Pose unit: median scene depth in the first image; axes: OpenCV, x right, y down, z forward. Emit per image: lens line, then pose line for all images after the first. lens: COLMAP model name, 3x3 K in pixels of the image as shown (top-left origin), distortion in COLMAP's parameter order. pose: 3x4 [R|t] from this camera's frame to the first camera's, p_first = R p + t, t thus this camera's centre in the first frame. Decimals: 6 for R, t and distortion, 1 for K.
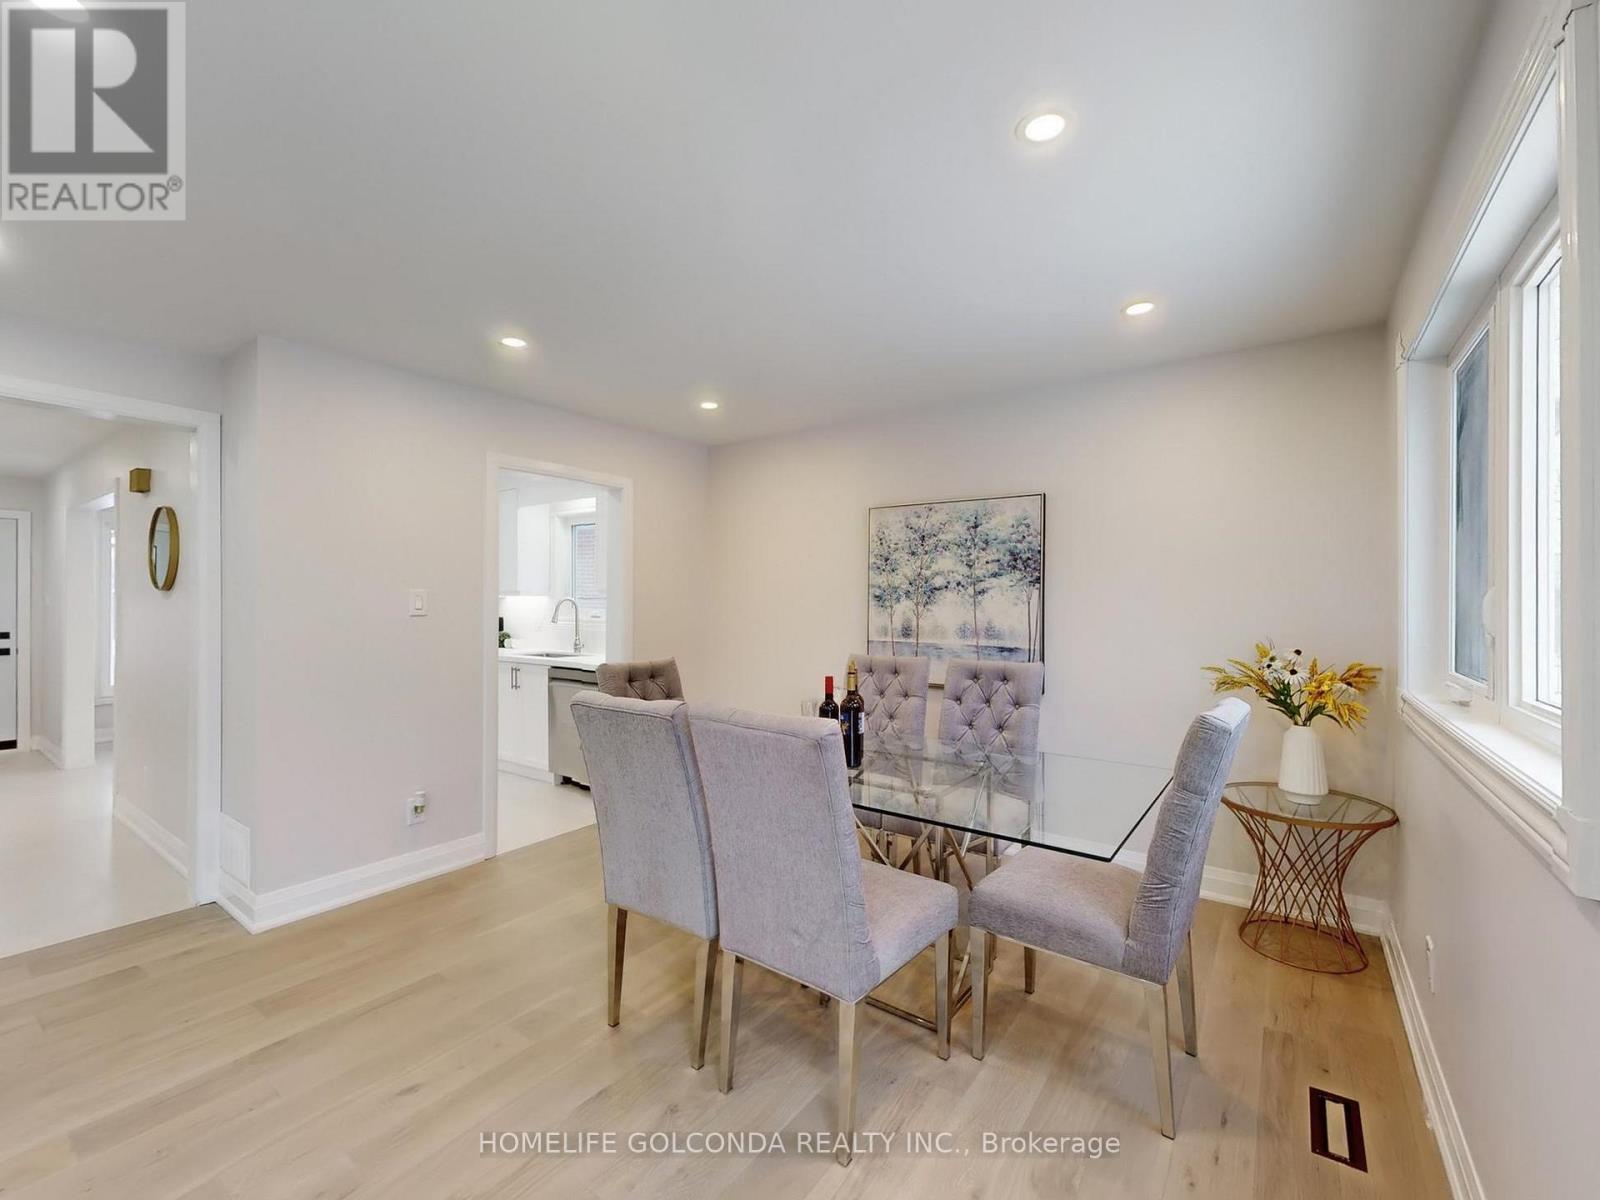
lens RADIAL K [[673.8, 0, 799.0], [0, 673.8, 598.7], [0, 0, 1]] dist [-0.000301, -0.000101]
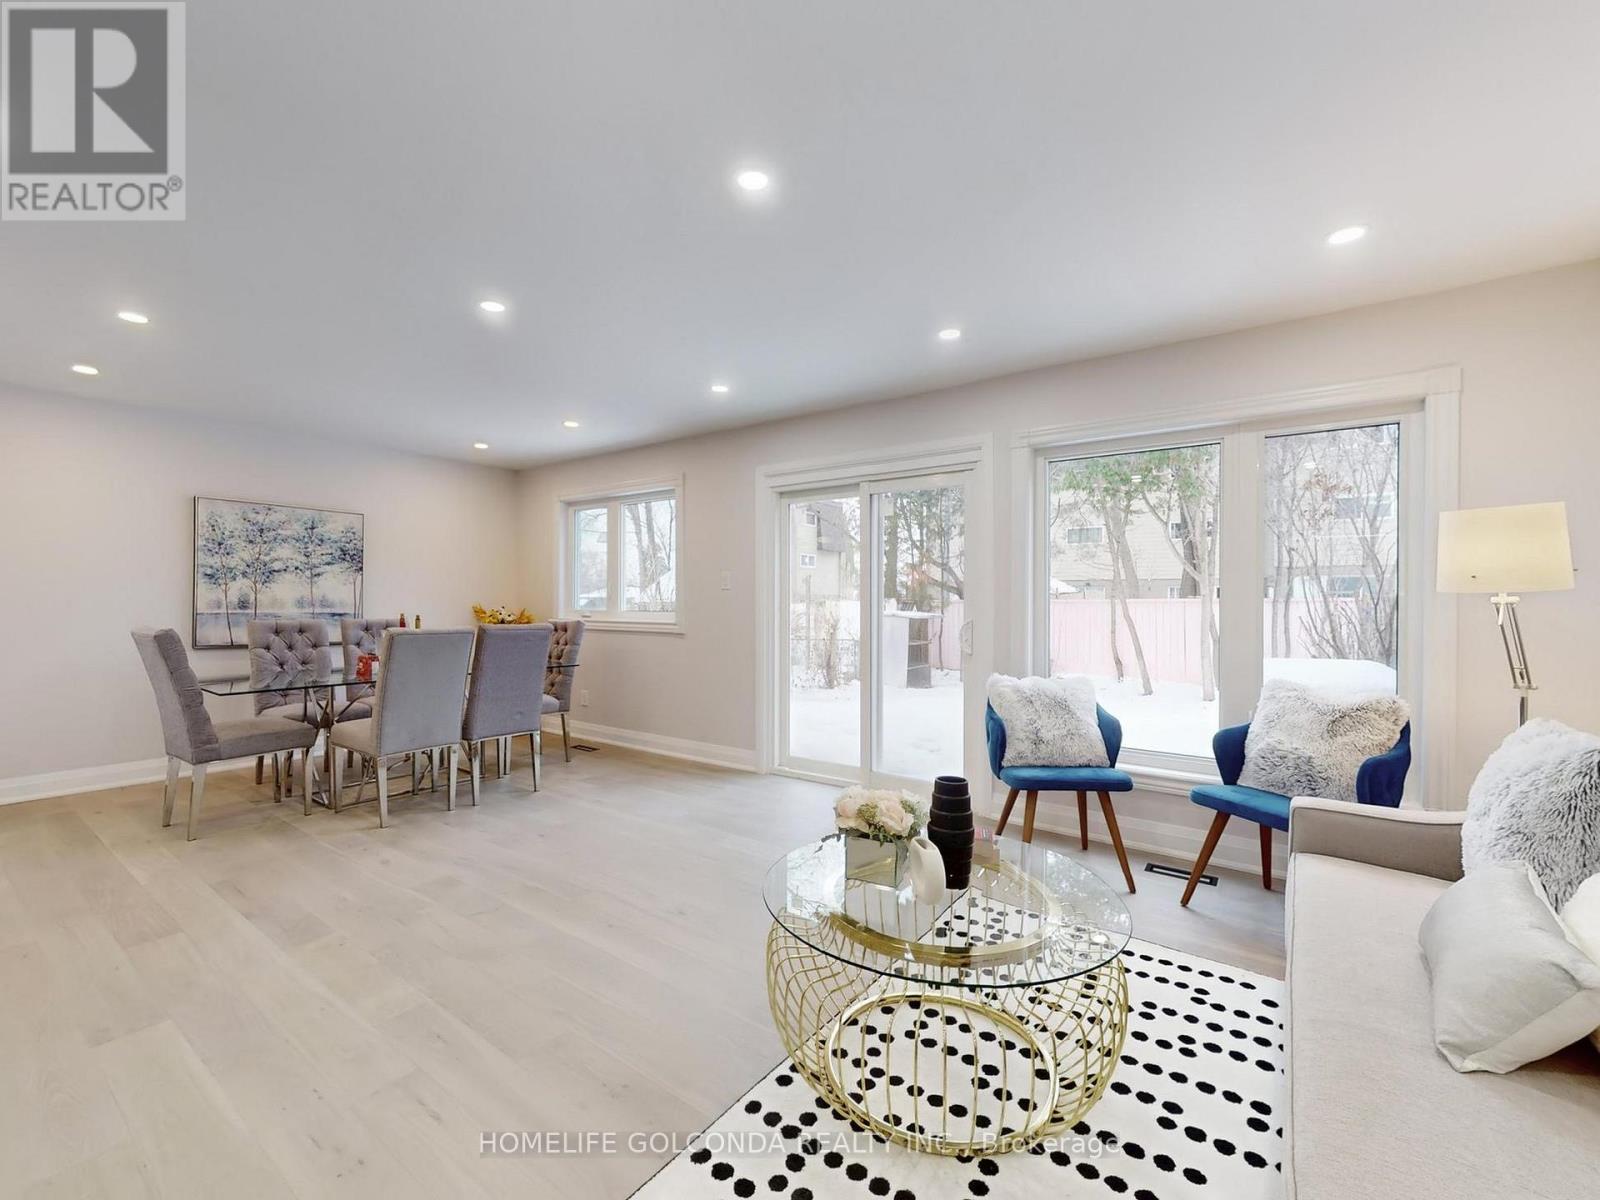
lens RADIAL K [[673.8, 0, 807.4], [0, 673.8, 606.6], [0, 0, 1]] dist [-0.000301, -0.000101]
pose [[-0.012431, -0.007534, 0.999894, -1.121401], [-0.007784, 0.999942, 0.007438, 0.036710], [-0.999892, -0.007691, -0.012488, -0.016630]]
